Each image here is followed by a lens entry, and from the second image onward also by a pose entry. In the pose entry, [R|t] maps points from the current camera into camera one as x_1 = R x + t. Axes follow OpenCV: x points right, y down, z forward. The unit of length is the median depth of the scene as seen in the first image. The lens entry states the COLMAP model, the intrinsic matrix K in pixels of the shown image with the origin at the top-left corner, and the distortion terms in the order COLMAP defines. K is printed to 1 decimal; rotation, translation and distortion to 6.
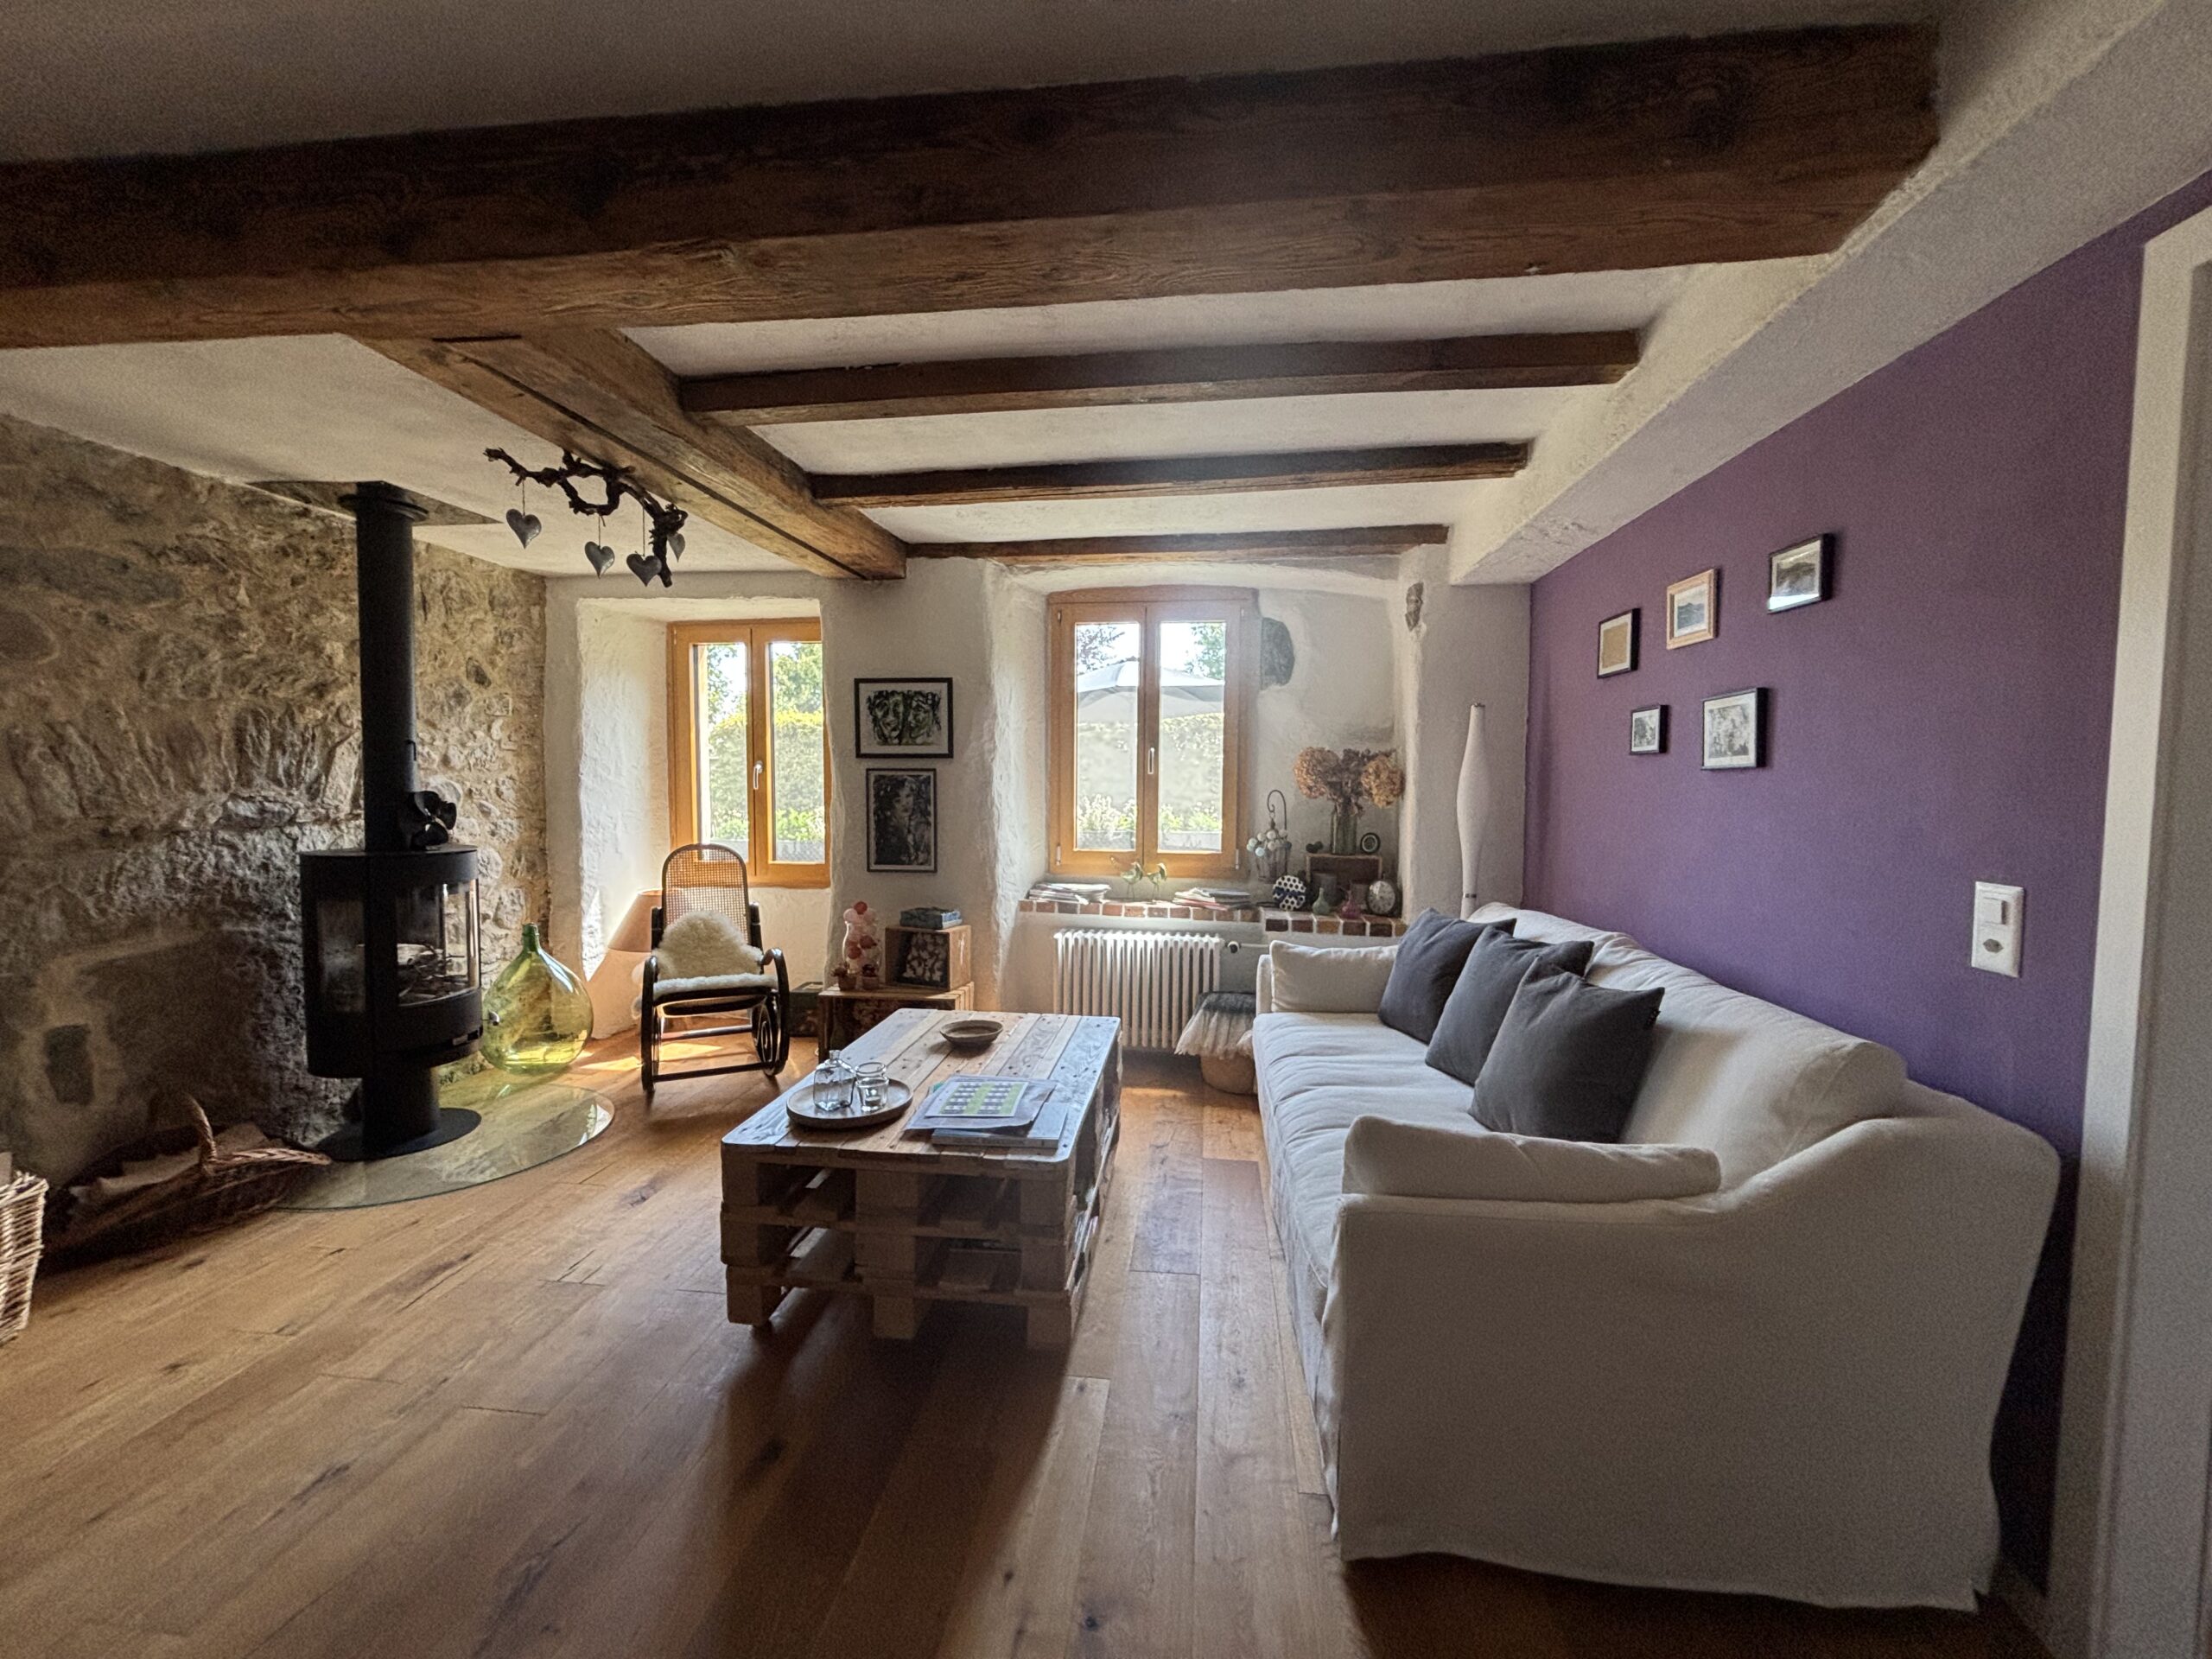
lens RADIAL K [[895.8, 0, 1106.2], [0, 895.8, 834.4], [0, 0, 1]] dist [-0.001108, -0.000858]
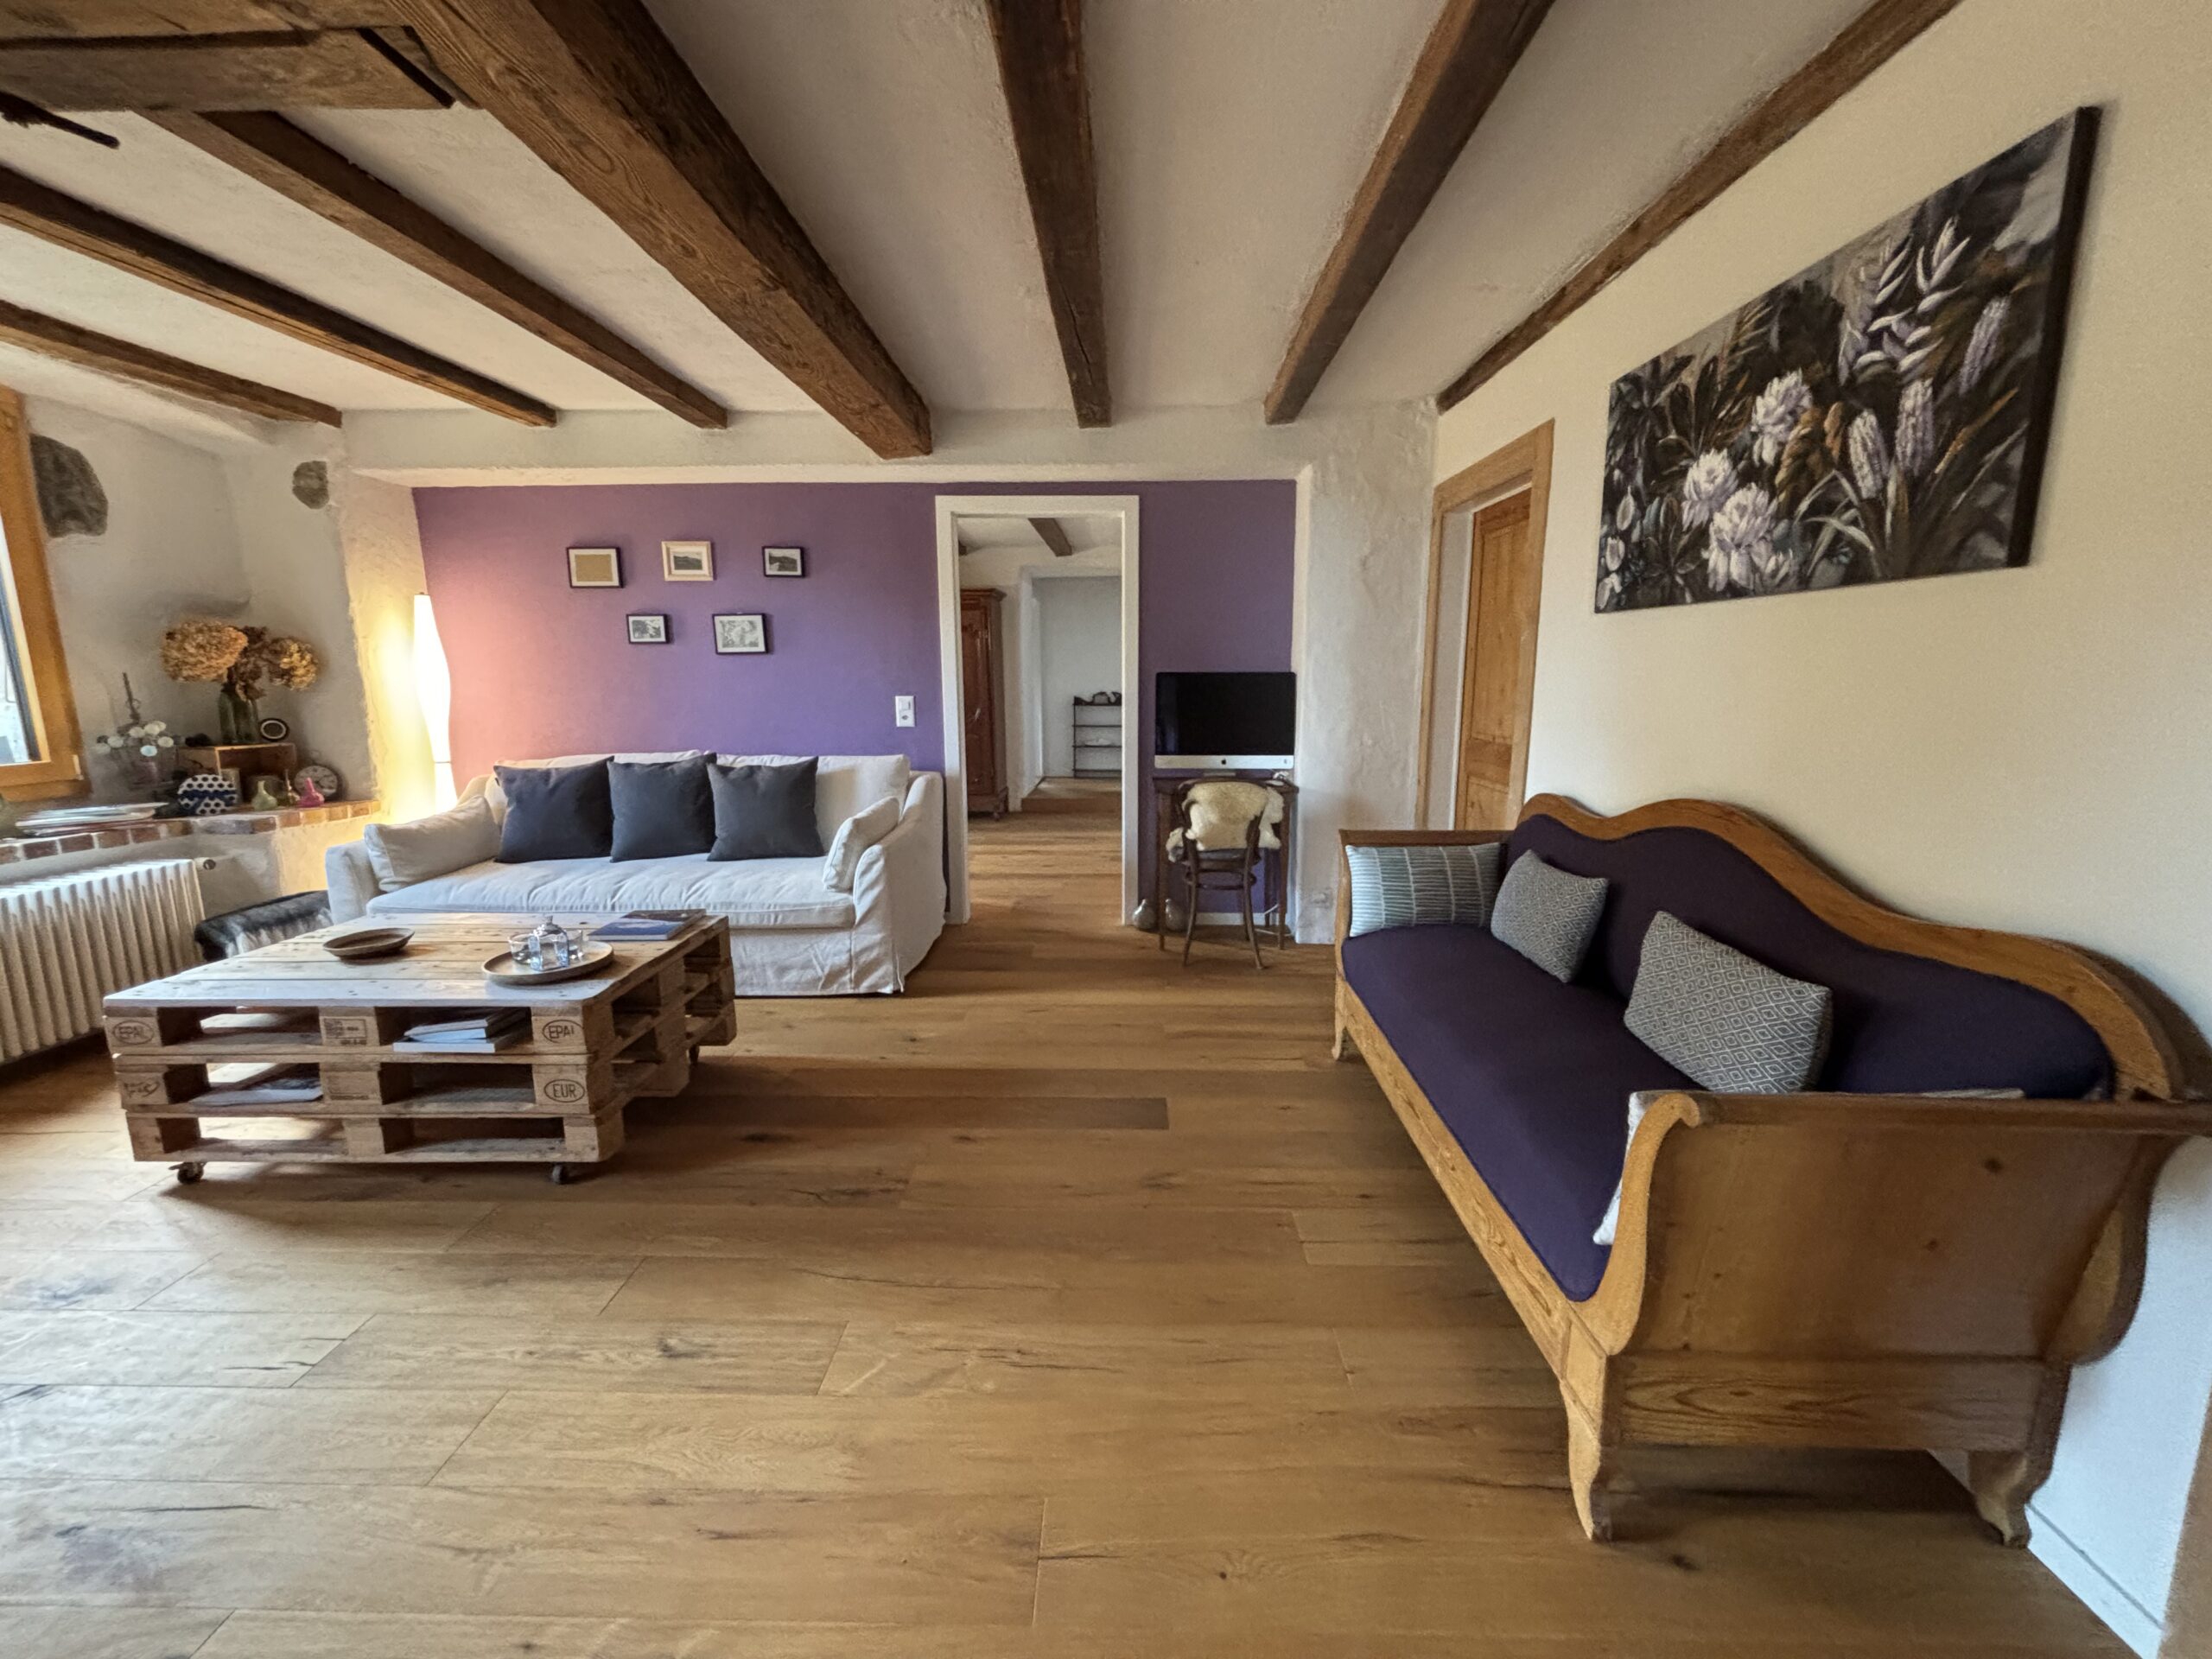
lens RADIAL K [[895.8, 0, 1116.2], [0, 895.8, 821.3], [0, 0, 1]] dist [-0.001108, -0.000858]
pose [[-0.106731, -0.169437, 0.979745, -0.943522], [0.063112, 0.982232, 0.176743, -0.006947], [-0.992283, 0.080698, -0.094141, 0.294756]]
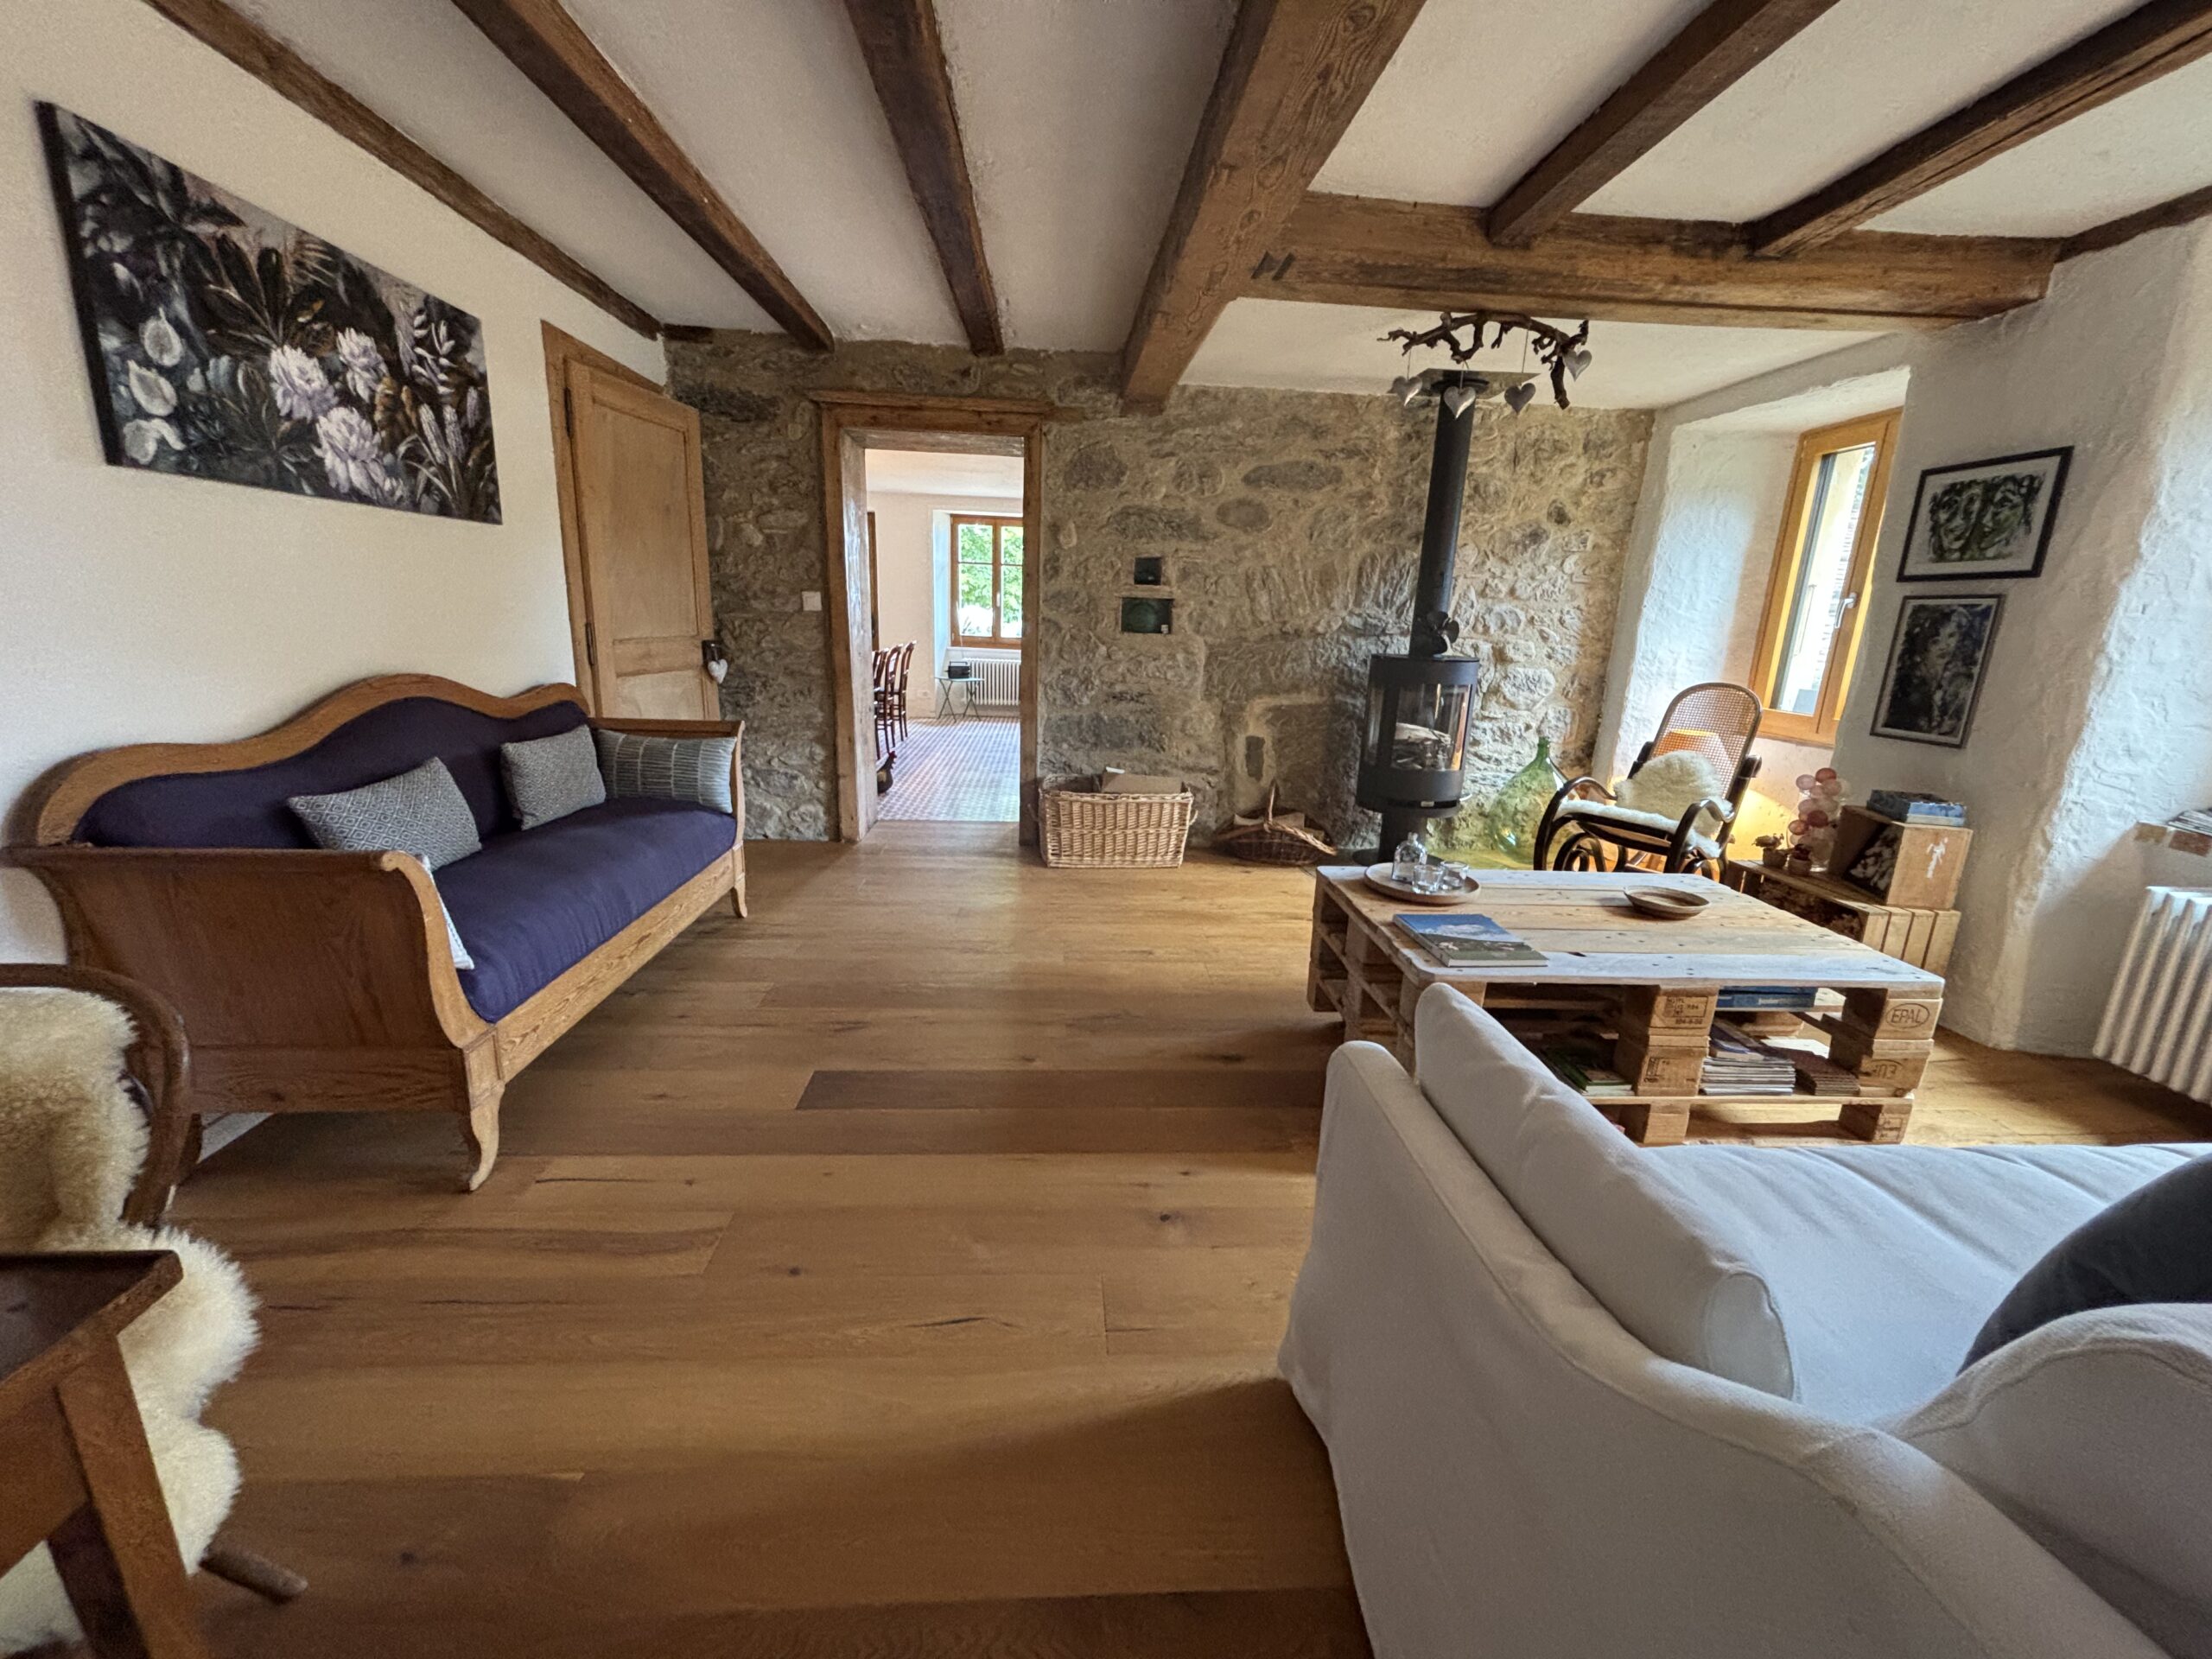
lens RADIAL K [[895.8, 0, 1100.6], [0, 895.8, 835.0], [0, 0, 1]] dist [-0.001108, -0.000858]
pose [[0.171991, 0.241208, -0.955112, 0.490065], [-0.094761, 0.969114, 0.227680, 0.017168], [0.980530, 0.051349, 0.189536, 0.278612]]
